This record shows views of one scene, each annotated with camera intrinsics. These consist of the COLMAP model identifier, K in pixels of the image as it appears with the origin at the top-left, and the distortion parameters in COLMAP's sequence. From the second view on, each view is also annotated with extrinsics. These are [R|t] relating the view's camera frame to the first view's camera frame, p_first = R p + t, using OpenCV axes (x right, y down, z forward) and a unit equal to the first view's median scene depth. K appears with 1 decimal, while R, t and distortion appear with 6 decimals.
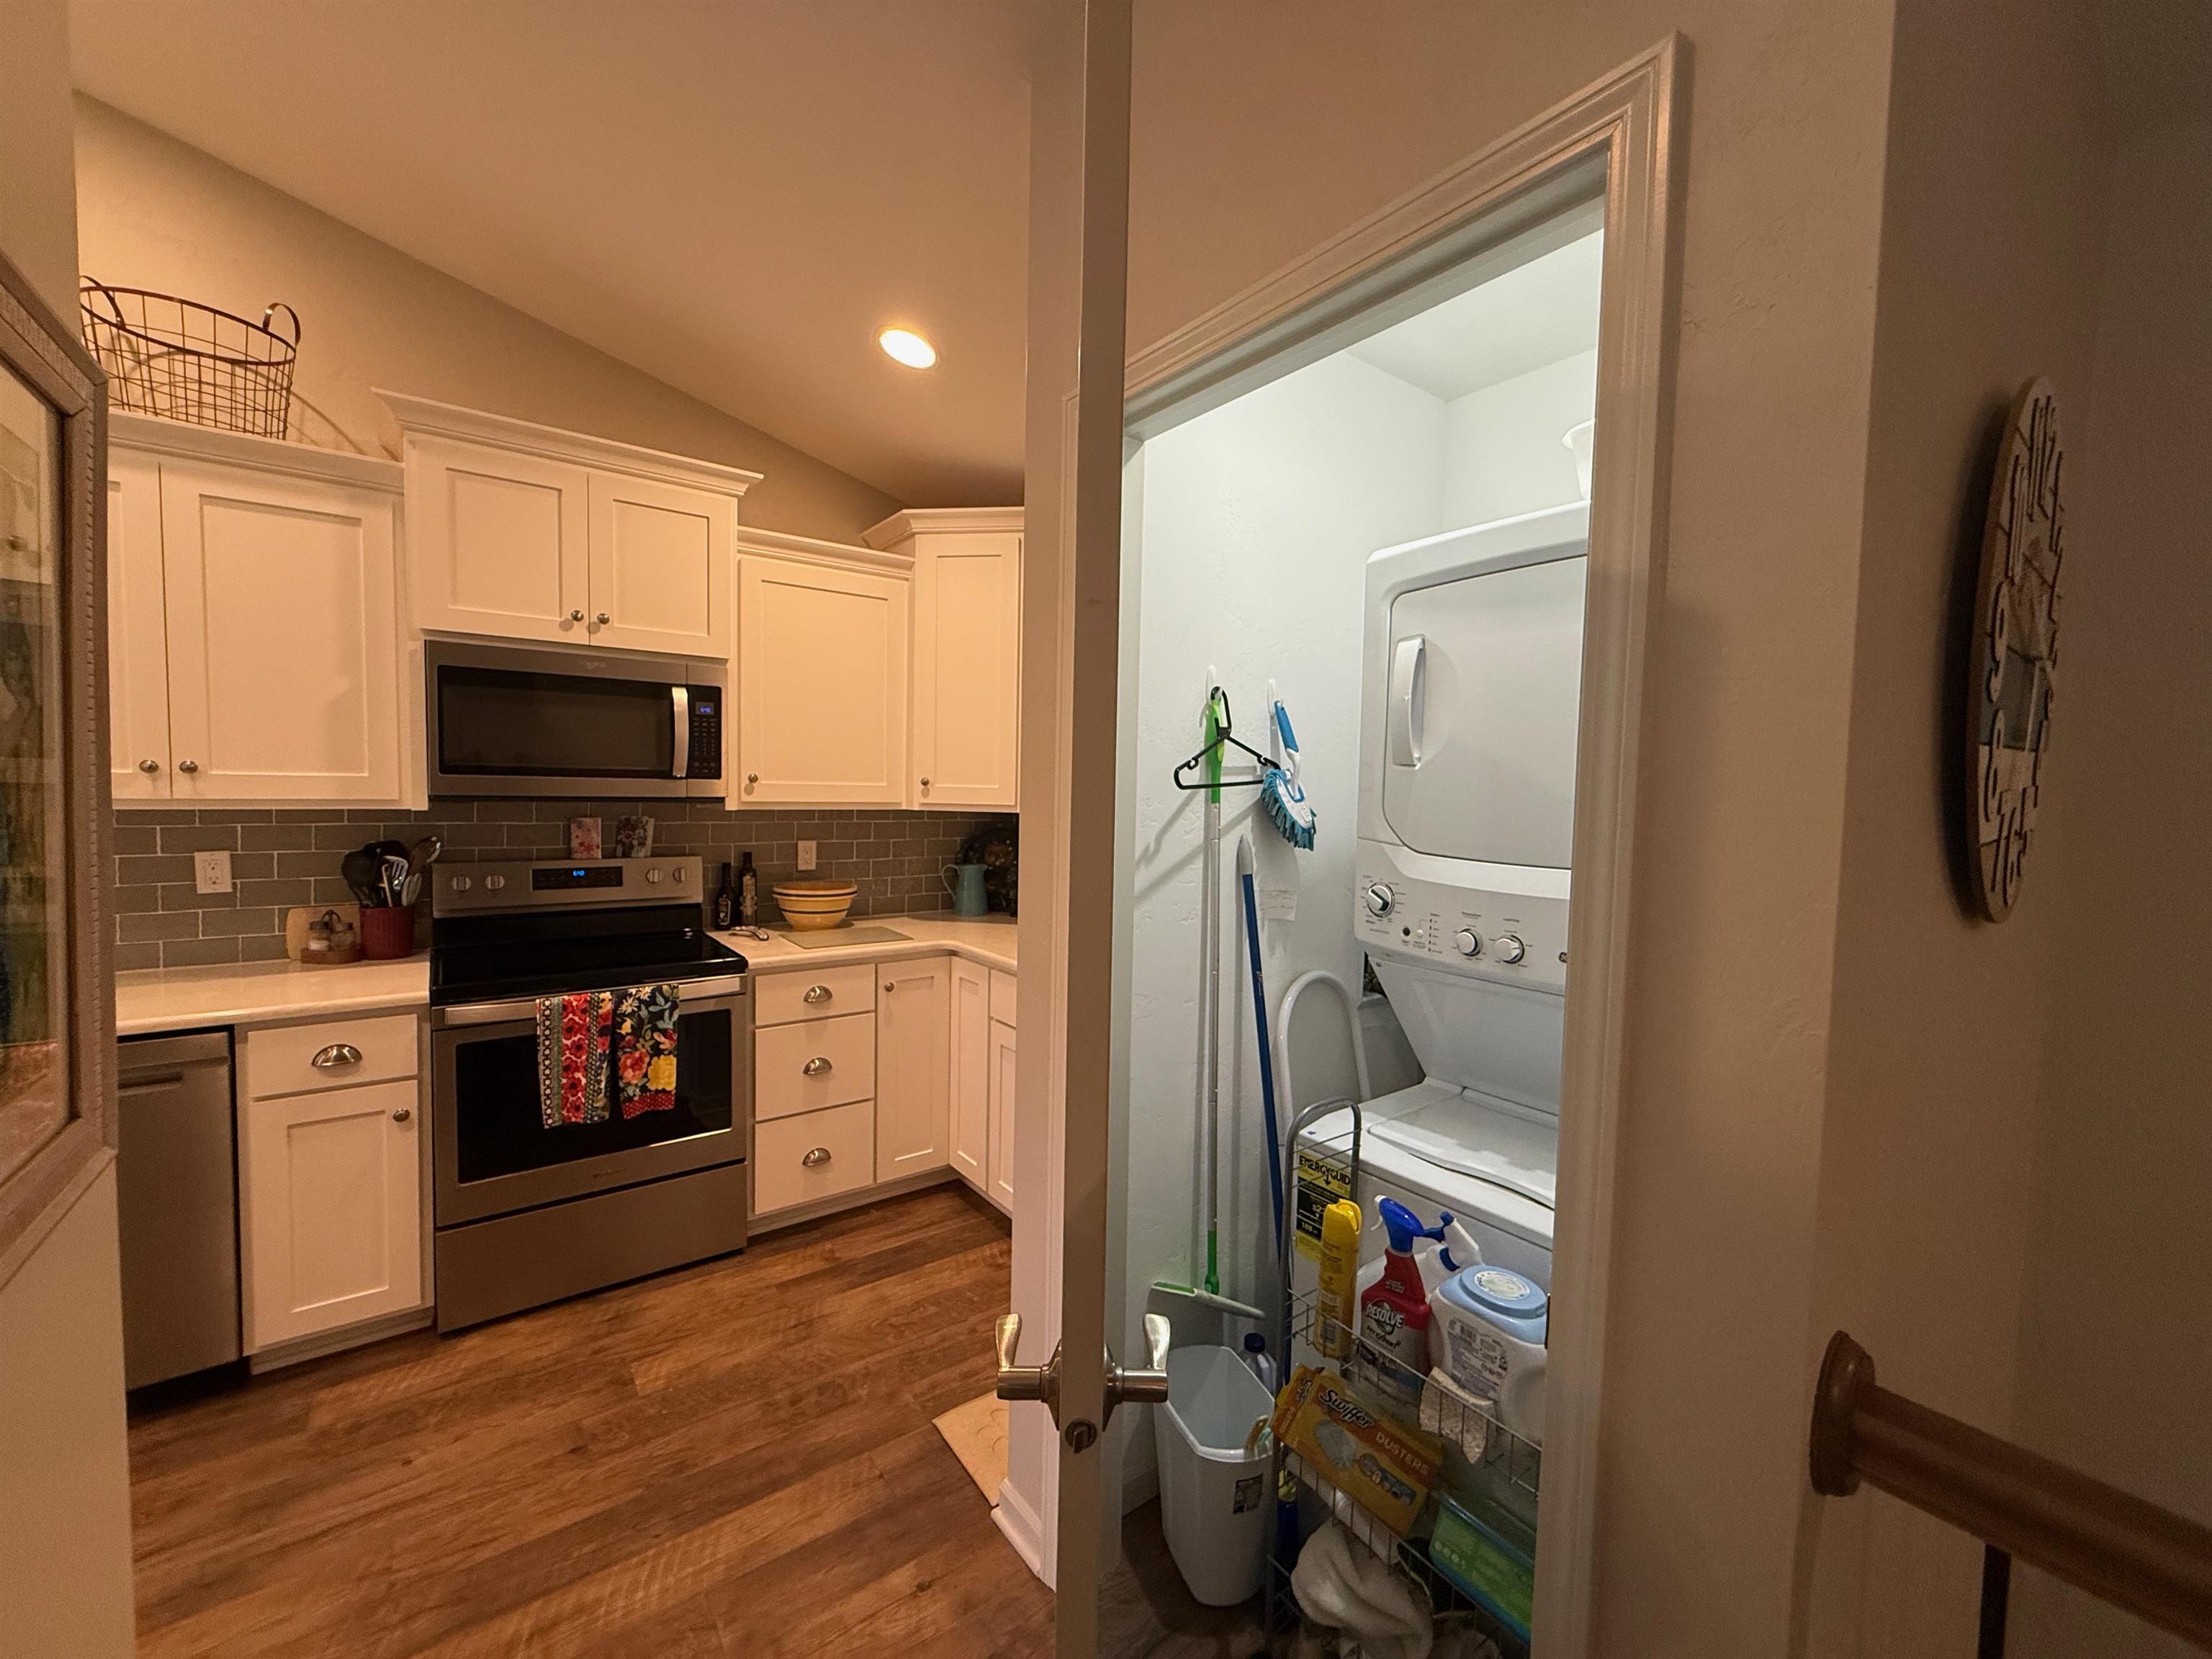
lens RADIAL K [[879.2, 0, 1110.6], [0, 879.2, 826.0], [0, 0, 1]] dist [-0.004987, 0.000910]
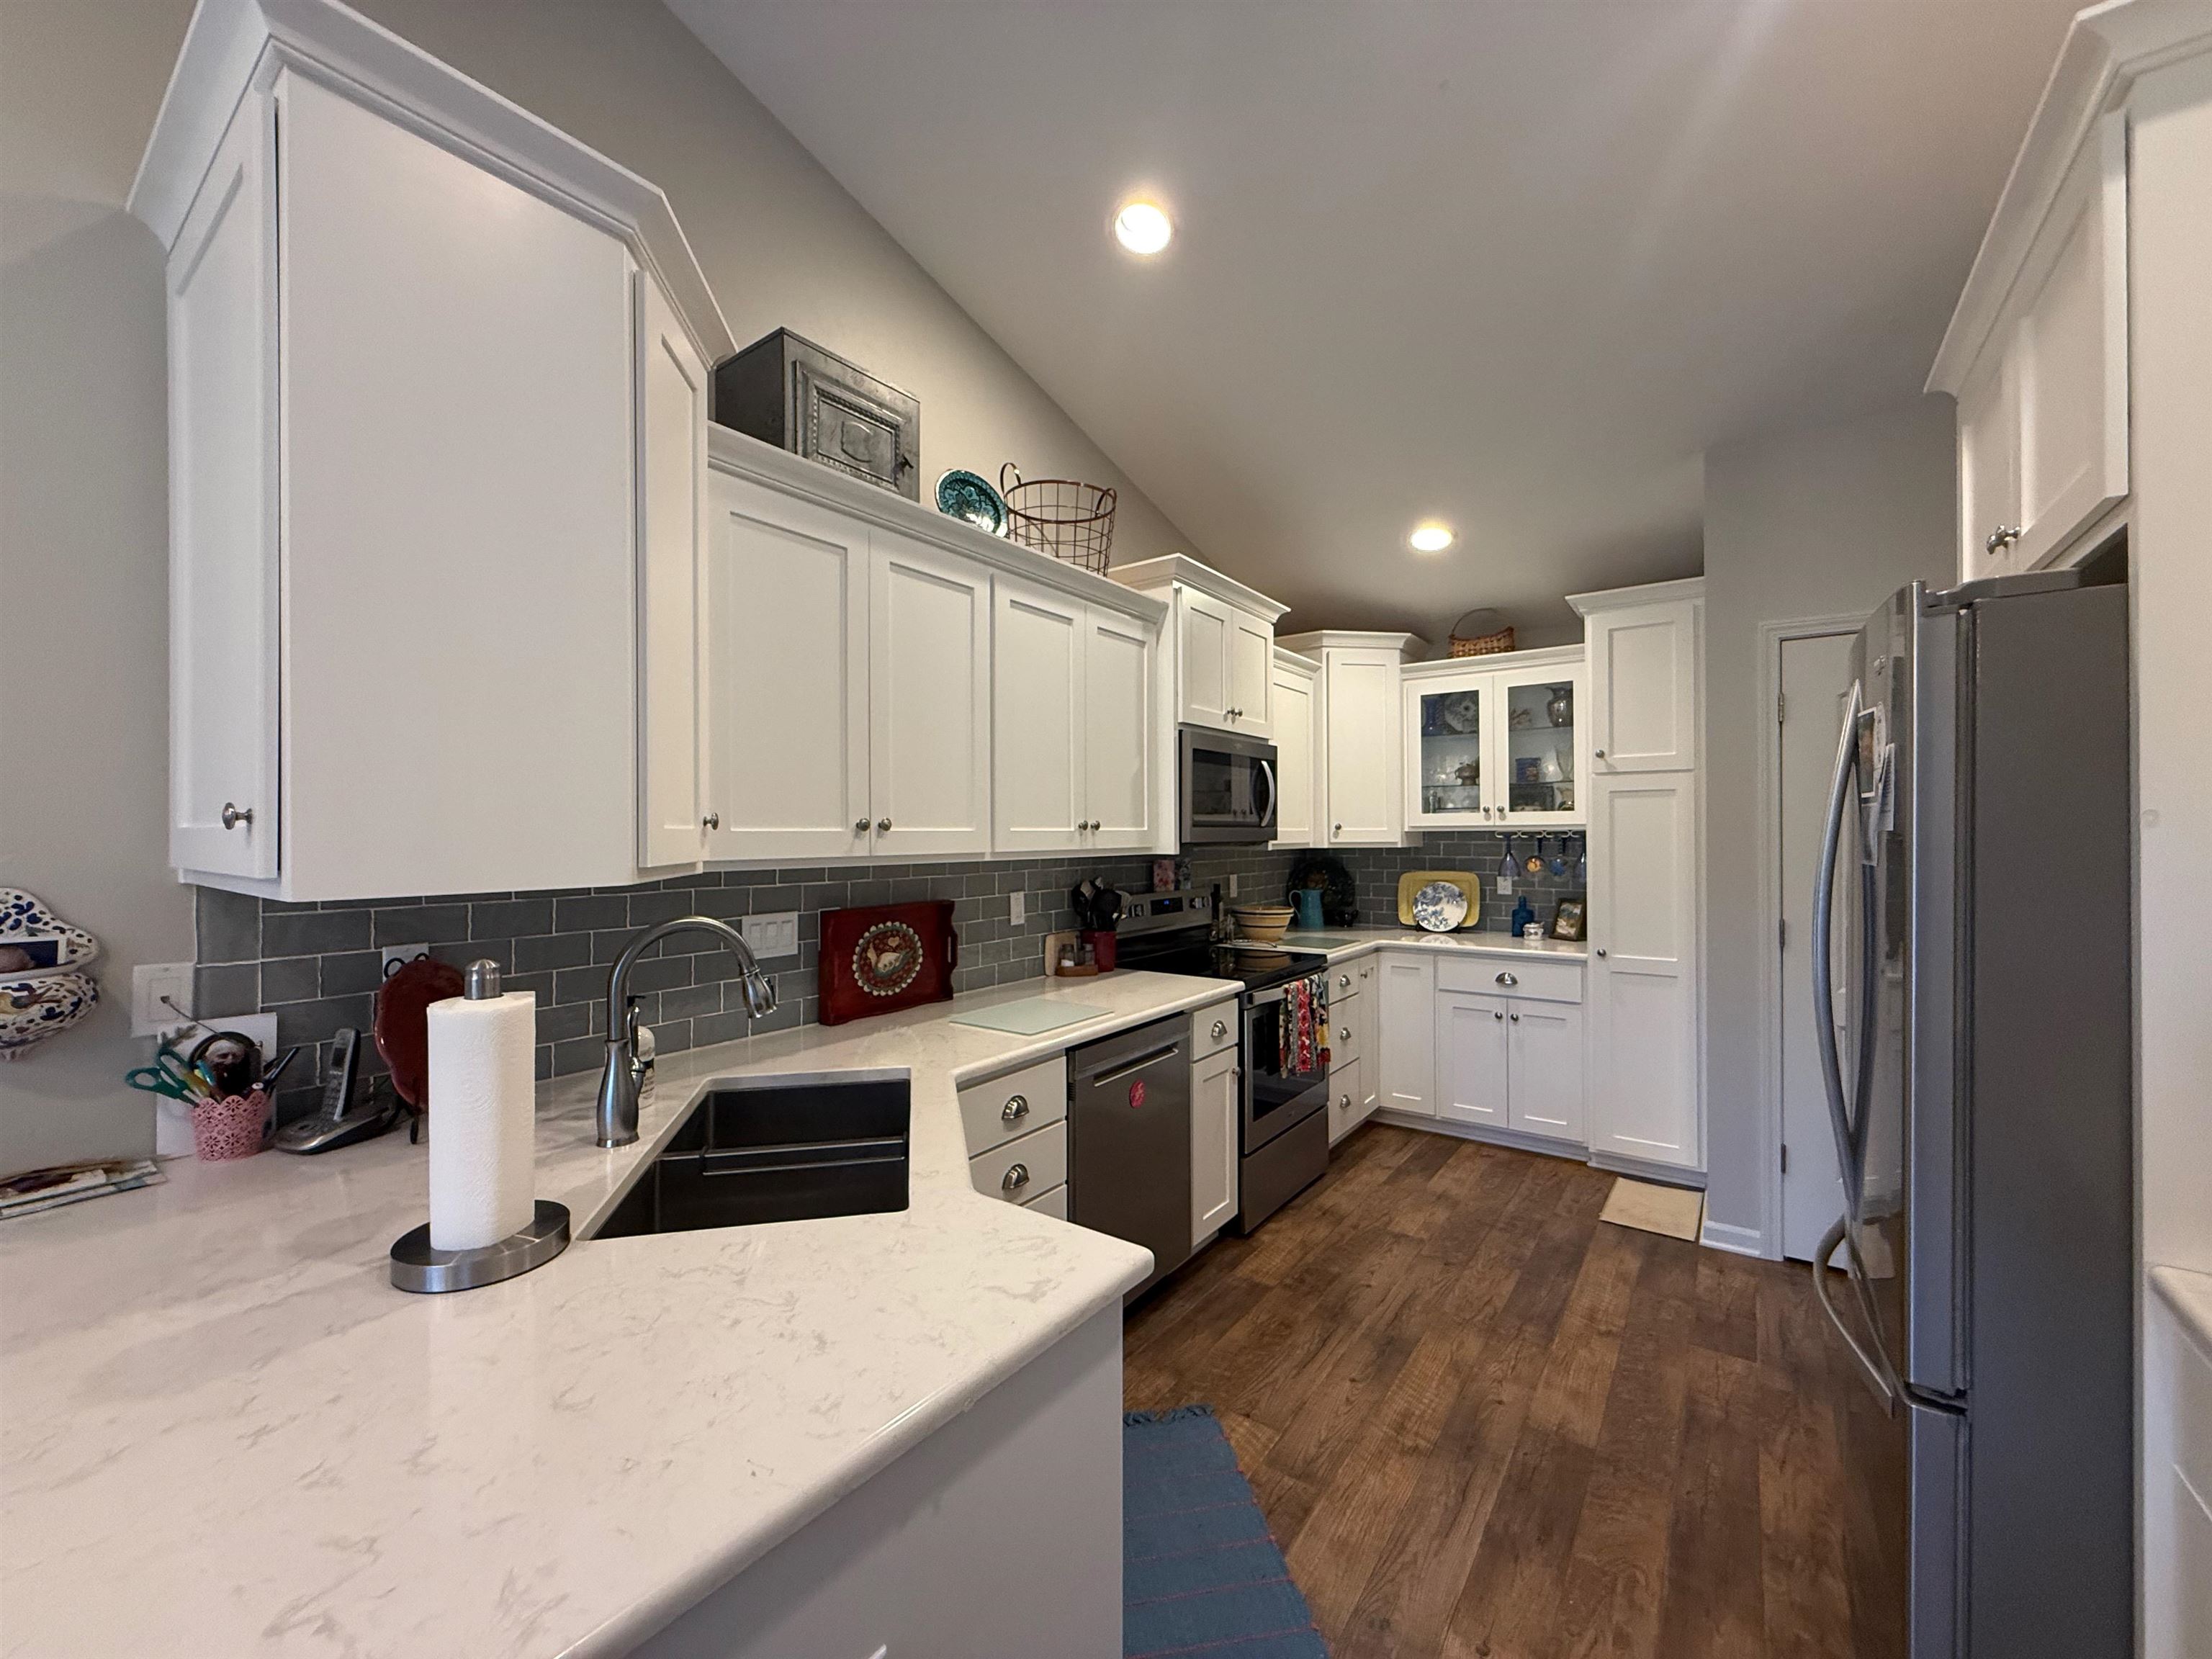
lens RADIAL K [[879.2, 0, 1096.3], [0, 879.2, 829.9], [0, 0, 1]] dist [-0.004987, 0.000910]
pose [[0.957287, -0.023894, 0.288151, -1.305503], [0.037848, 0.998360, -0.042951, -0.001925], [-0.286652, 0.052023, 0.956621, -0.266465]]
